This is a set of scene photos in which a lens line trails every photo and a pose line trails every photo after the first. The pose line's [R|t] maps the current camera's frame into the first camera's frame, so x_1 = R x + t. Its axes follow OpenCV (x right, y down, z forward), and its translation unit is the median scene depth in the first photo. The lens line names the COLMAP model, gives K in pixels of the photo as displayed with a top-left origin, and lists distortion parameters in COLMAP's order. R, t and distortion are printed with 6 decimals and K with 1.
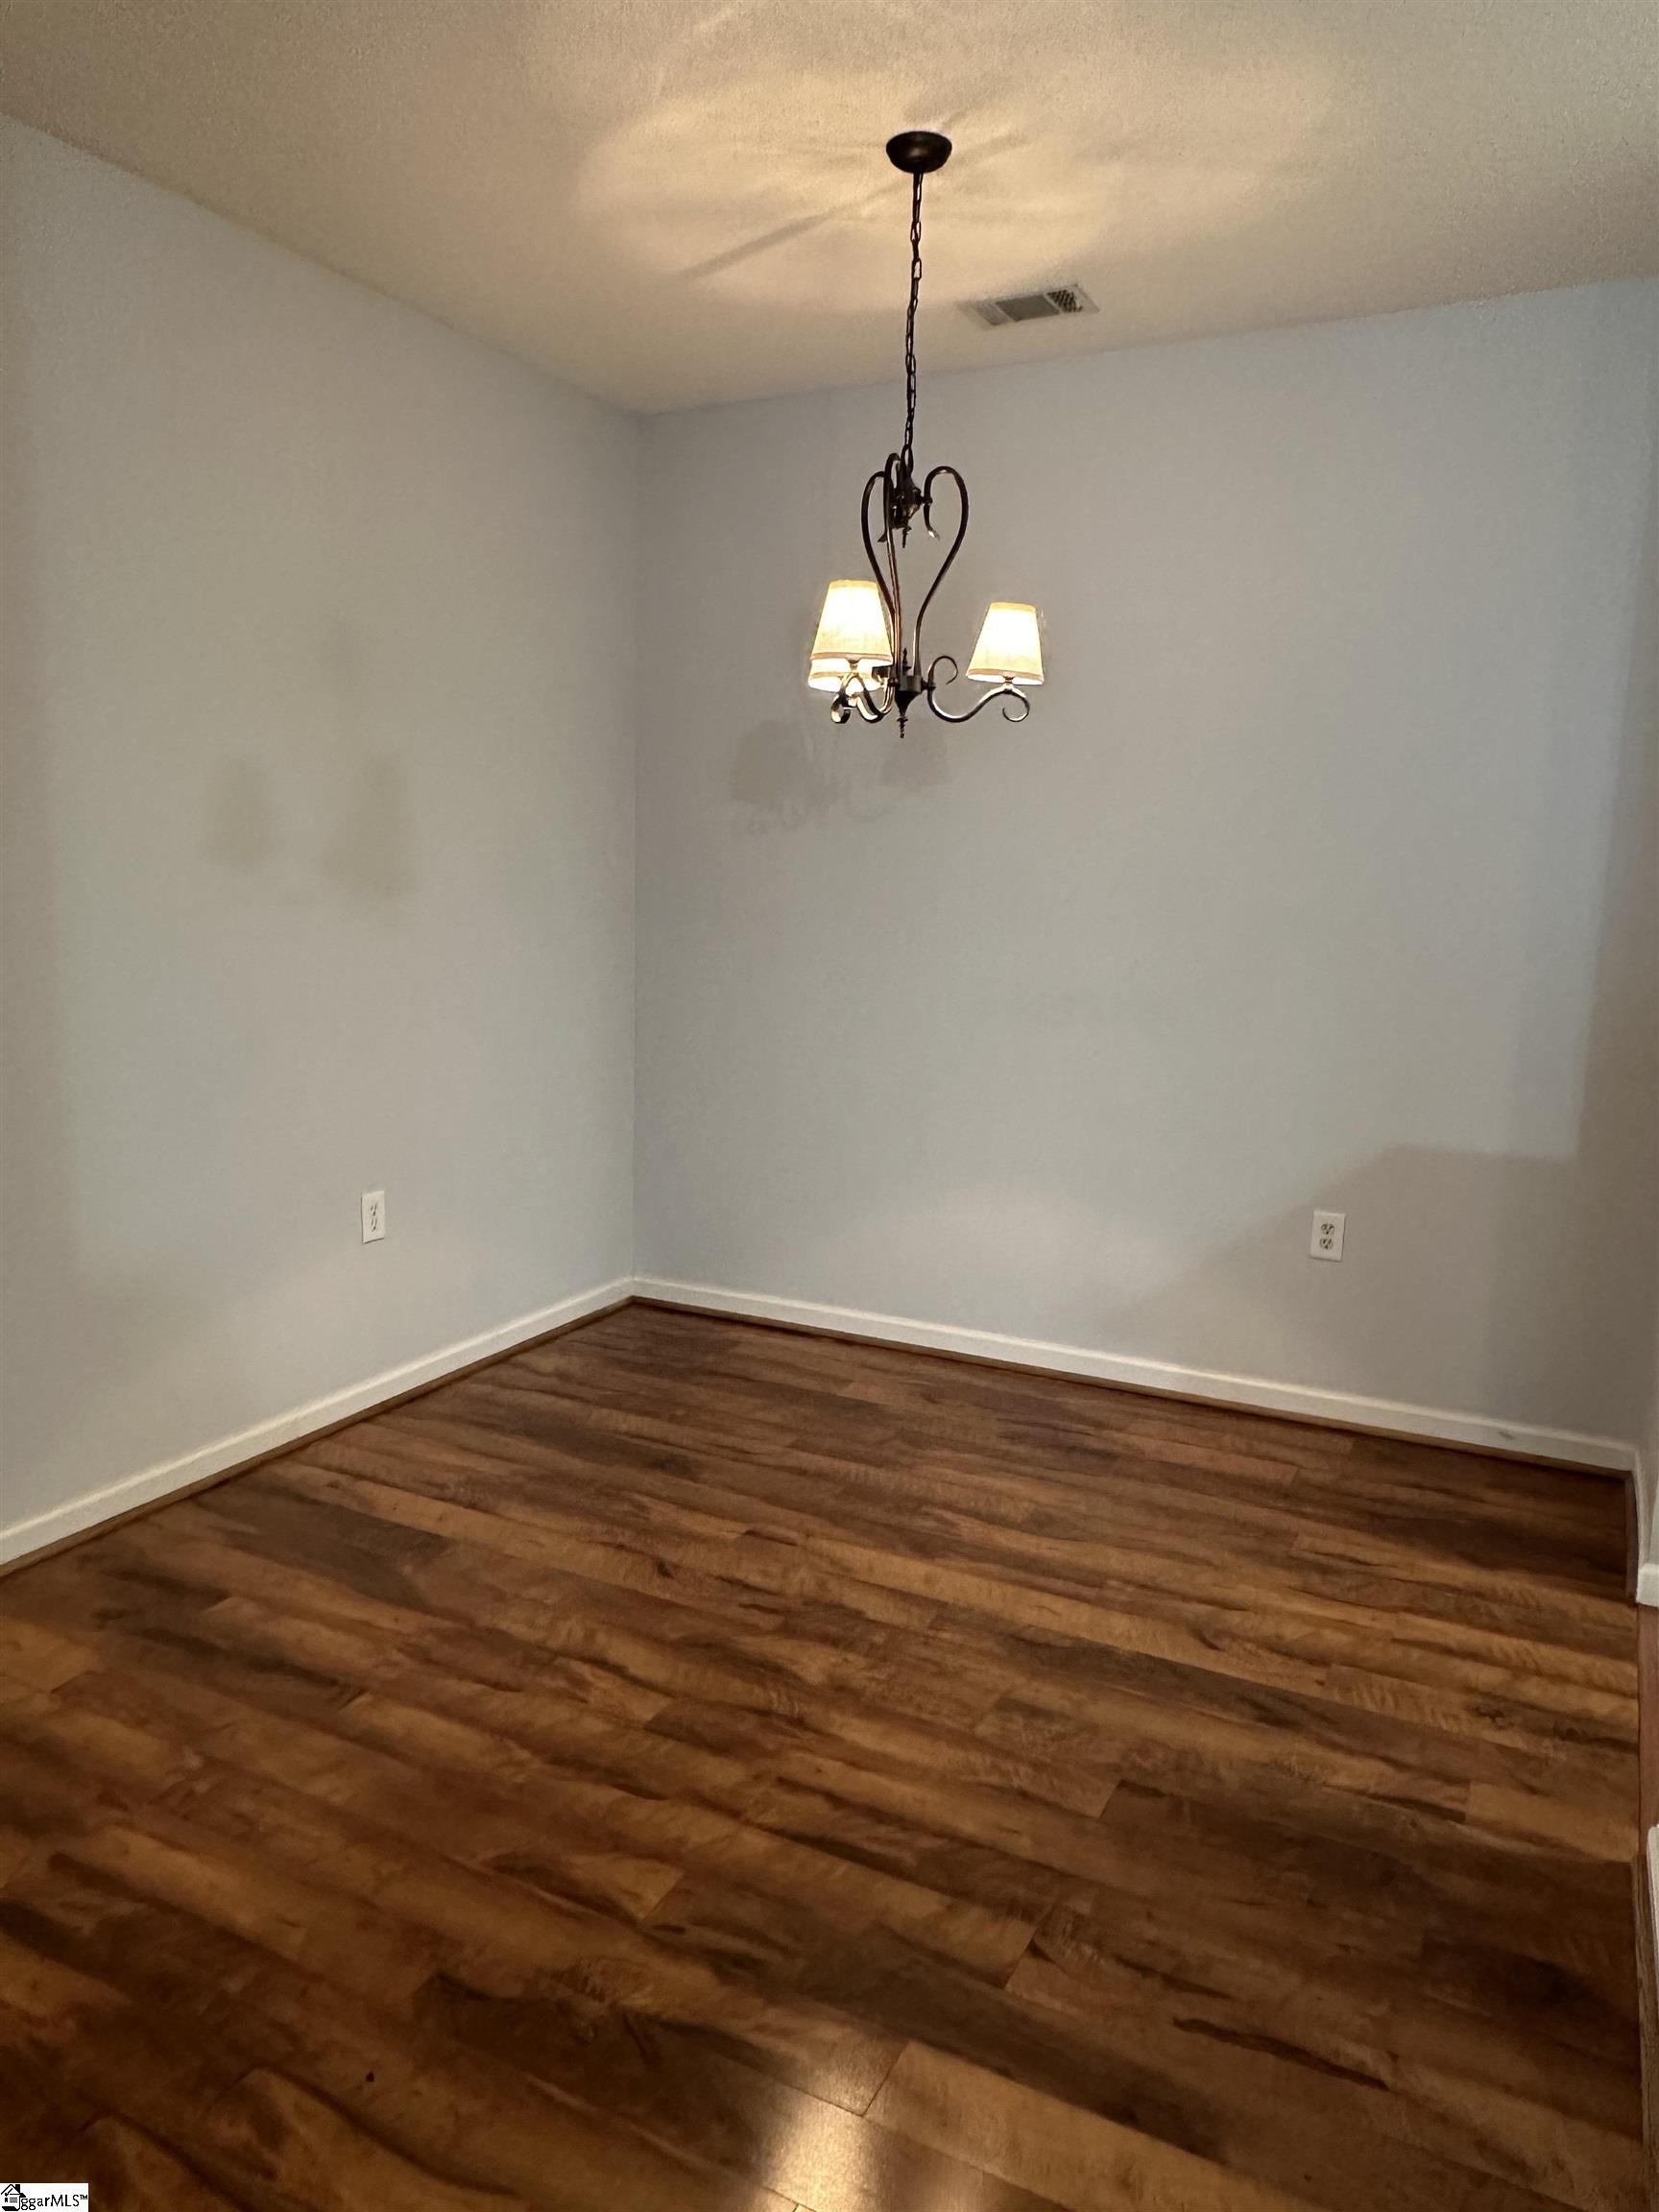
lens RADIAL K [[1504.7, 0, 828.5], [0, 1504.7, 1108.8], [0, 0, 1]] dist [-0.003442, -0.001972]
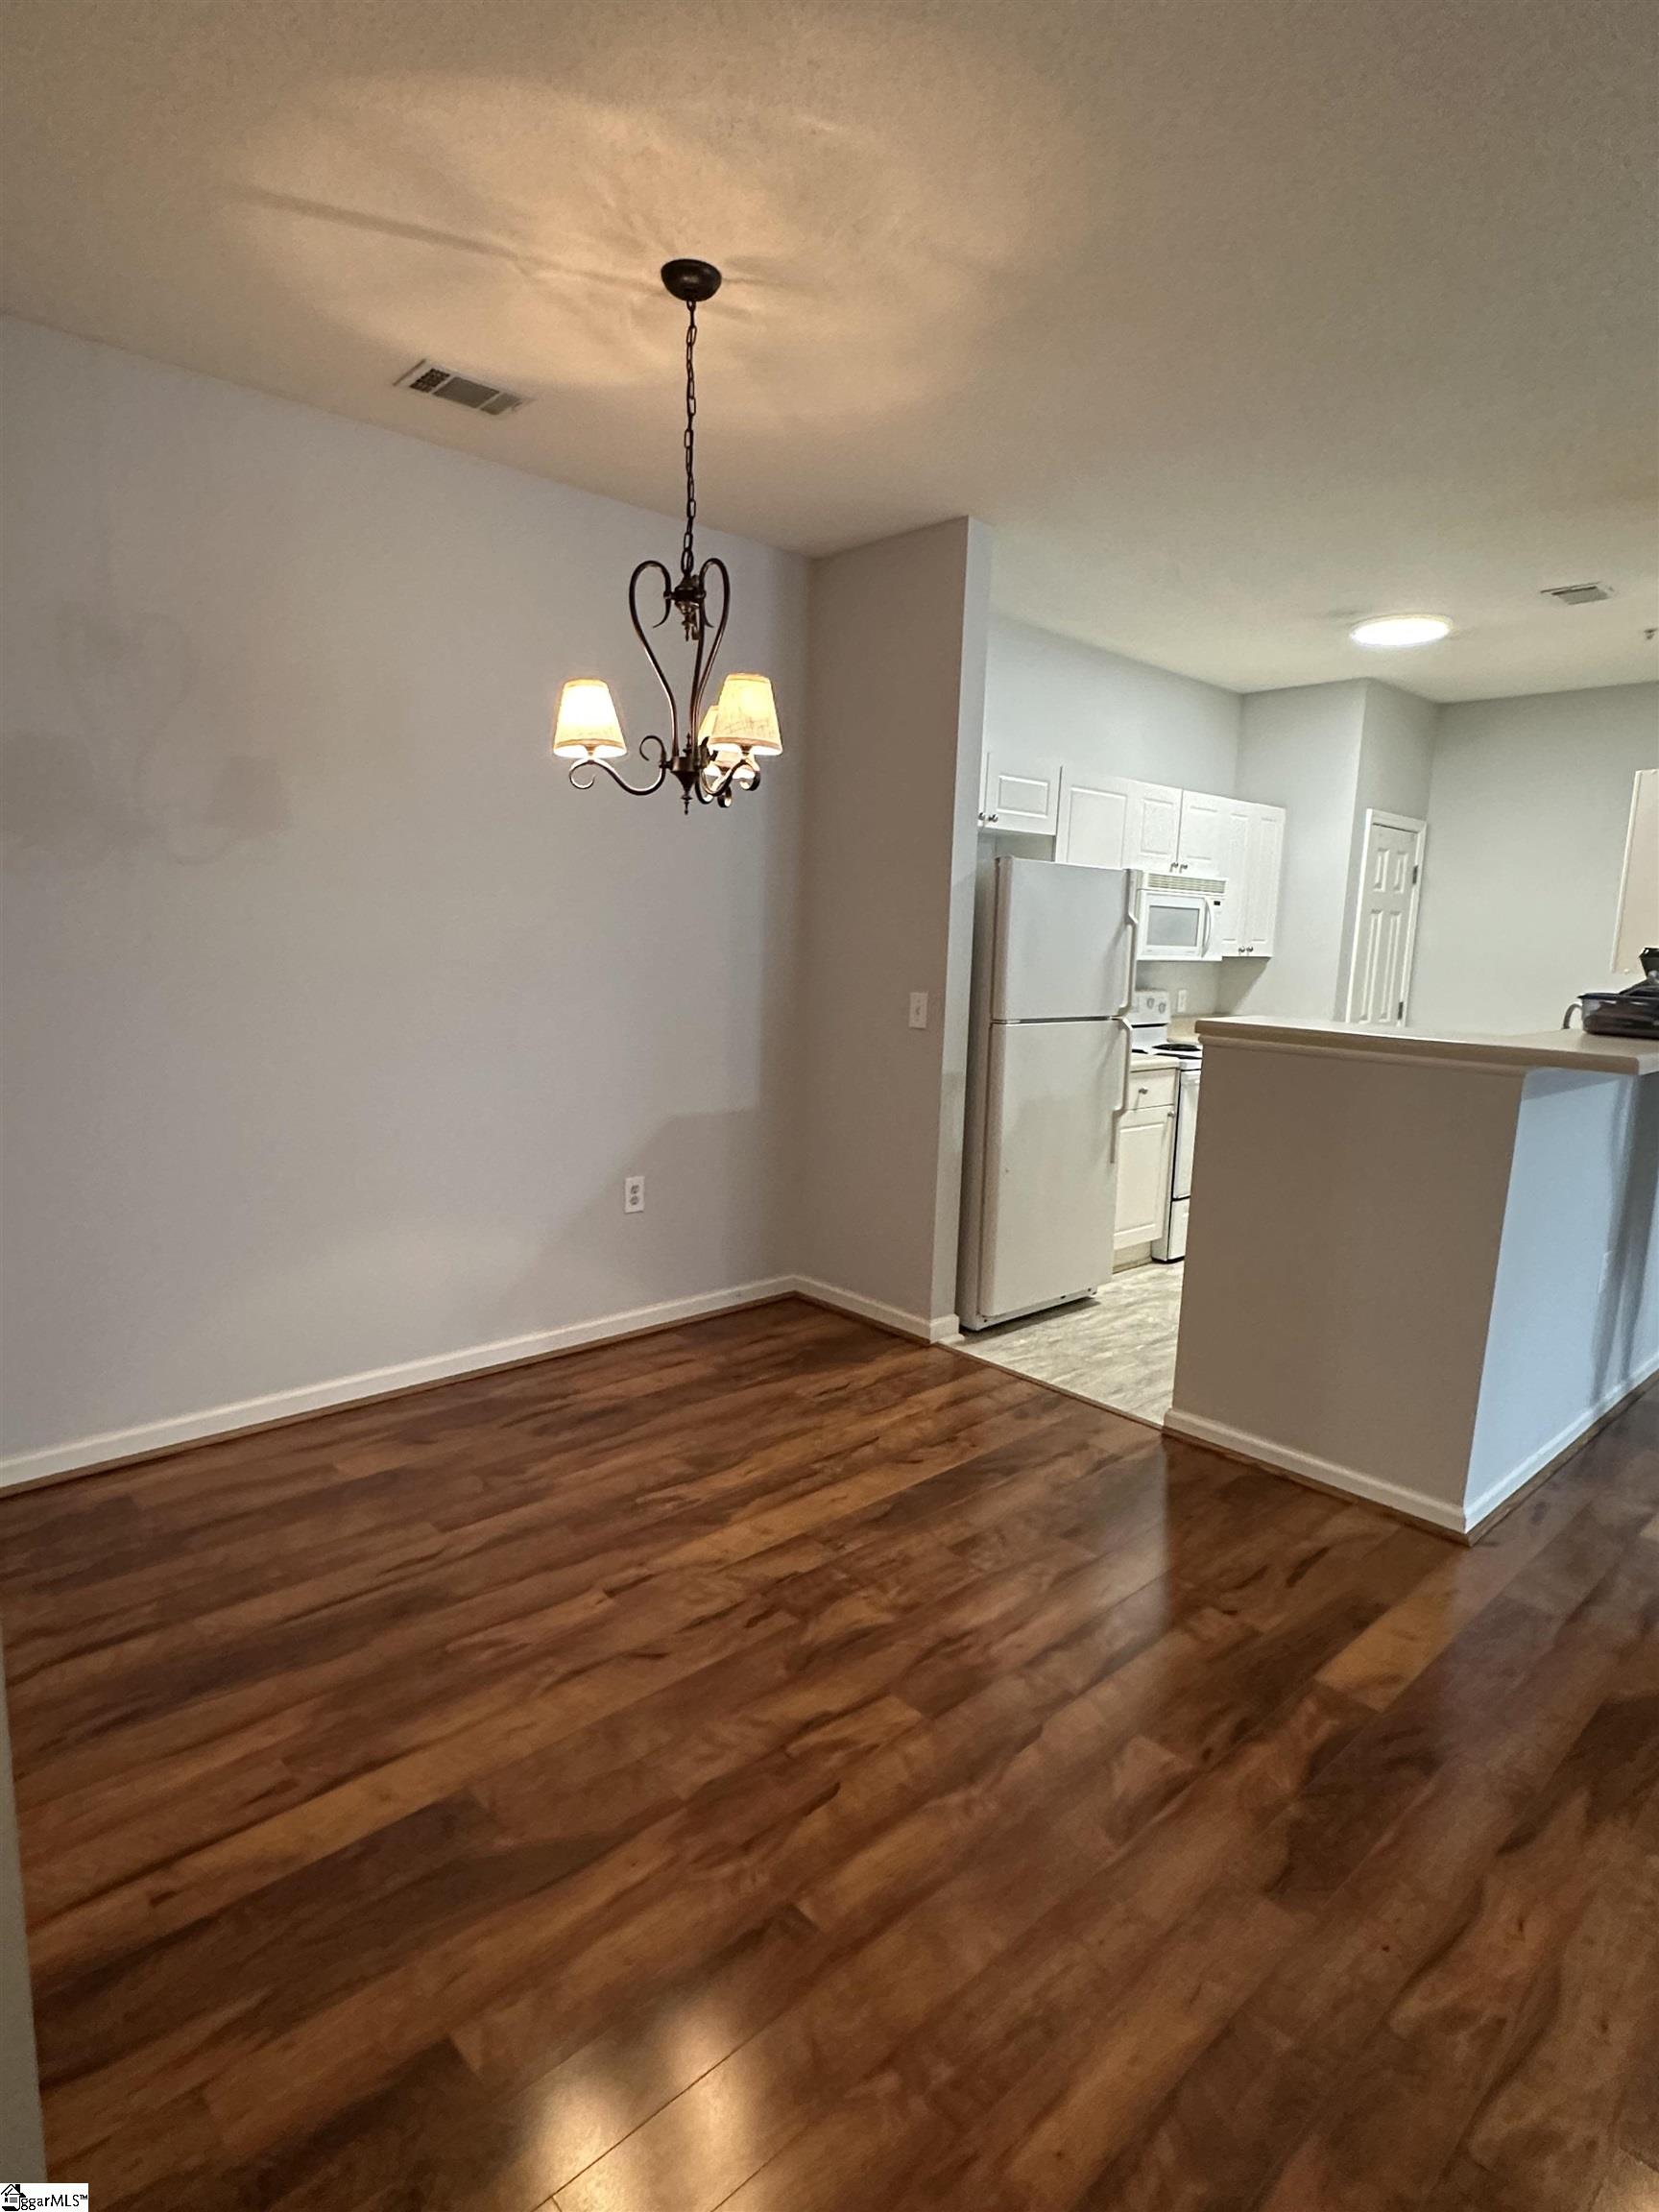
lens RADIAL K [[1167.0, 0, 830.5], [0, 1167.0, 1105.5], [0, 0, 1]] dist [-0.005076, -0.000031]
pose [[0.354134, -0.155781, 0.922129, -0.777253], [0.132954, 0.984400, 0.115241, -0.127246], [-0.925696, 0.081790, 0.369321, 0.637825]]
